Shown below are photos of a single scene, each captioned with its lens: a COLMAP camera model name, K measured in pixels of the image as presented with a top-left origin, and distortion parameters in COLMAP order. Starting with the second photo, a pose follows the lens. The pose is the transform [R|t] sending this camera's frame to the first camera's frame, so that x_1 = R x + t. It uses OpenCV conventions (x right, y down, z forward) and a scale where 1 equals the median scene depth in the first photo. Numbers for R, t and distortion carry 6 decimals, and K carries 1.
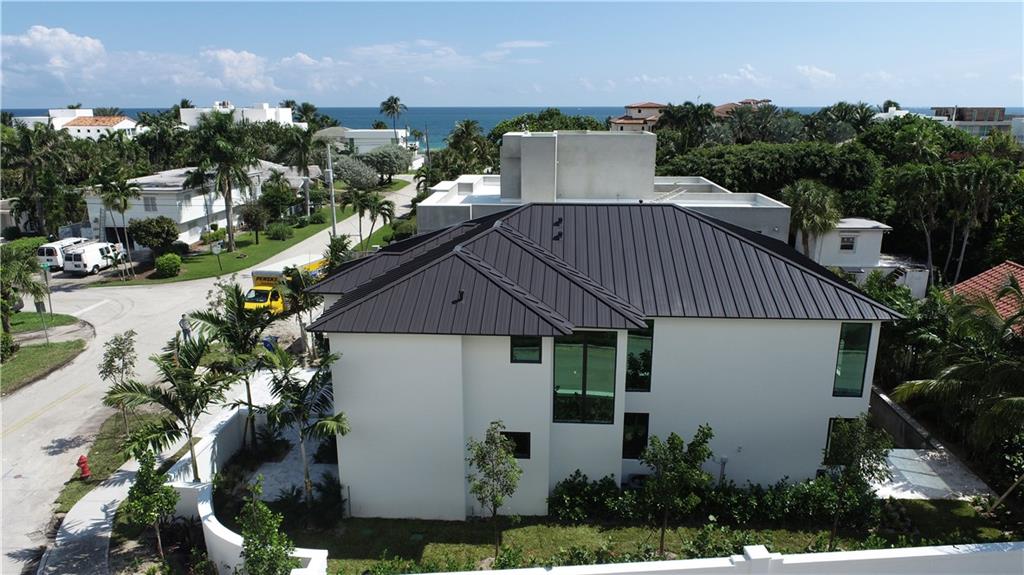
lens RADIAL K [[686.2, 0, 512.0], [0, 686.2, 287.5], [0, 0, 1]] dist [-0.007000, -0.000144]
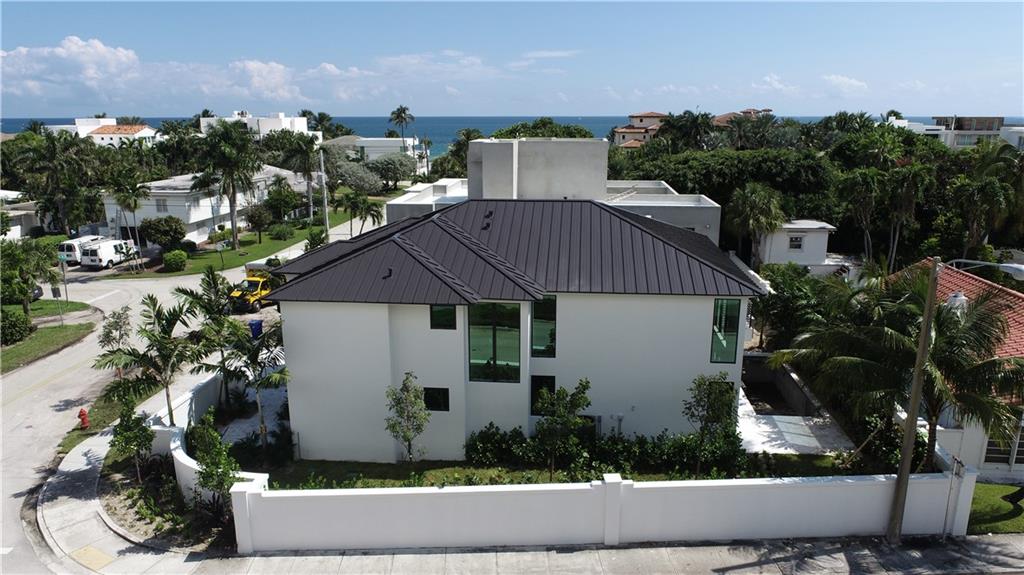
lens RADIAL K [[686.2, 0, 512.0], [0, 686.2, 287.5], [0, 0, 1]] dist [-0.007000, -0.000144]
pose [[0.999522, 0.007611, -0.029979, 0.070946], [-0.008002, 0.999884, -0.012938, 0.021088], [0.029877, 0.013172, 0.999467, -0.078143]]
